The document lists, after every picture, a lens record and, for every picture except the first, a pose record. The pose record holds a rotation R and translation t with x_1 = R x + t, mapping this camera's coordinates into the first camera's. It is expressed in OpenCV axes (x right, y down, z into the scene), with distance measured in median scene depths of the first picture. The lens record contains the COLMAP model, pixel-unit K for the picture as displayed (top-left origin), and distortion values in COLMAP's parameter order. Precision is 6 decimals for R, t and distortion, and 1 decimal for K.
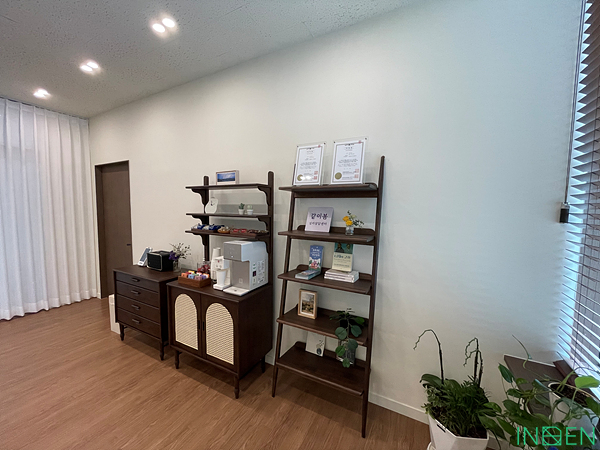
lens RADIAL K [[241.8, 0, 298.5], [0, 241.8, 224.4], [0, 0, 1]] dist [-0.002842, 0.000296]
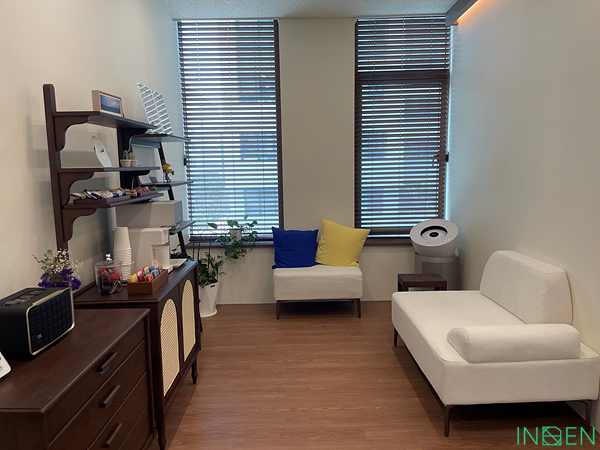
lens RADIAL K [[453.4, 0, 303.0], [0, 453.4, 222.8], [0, 0, 1]] dist [0.078505, -0.098247]
pose [[-0.478744, -0.112731, 0.870687, -1.657001], [0.076234, 0.982639, 0.169143, -0.070184], [-0.874638, 0.147352, -0.461839, 1.241301]]
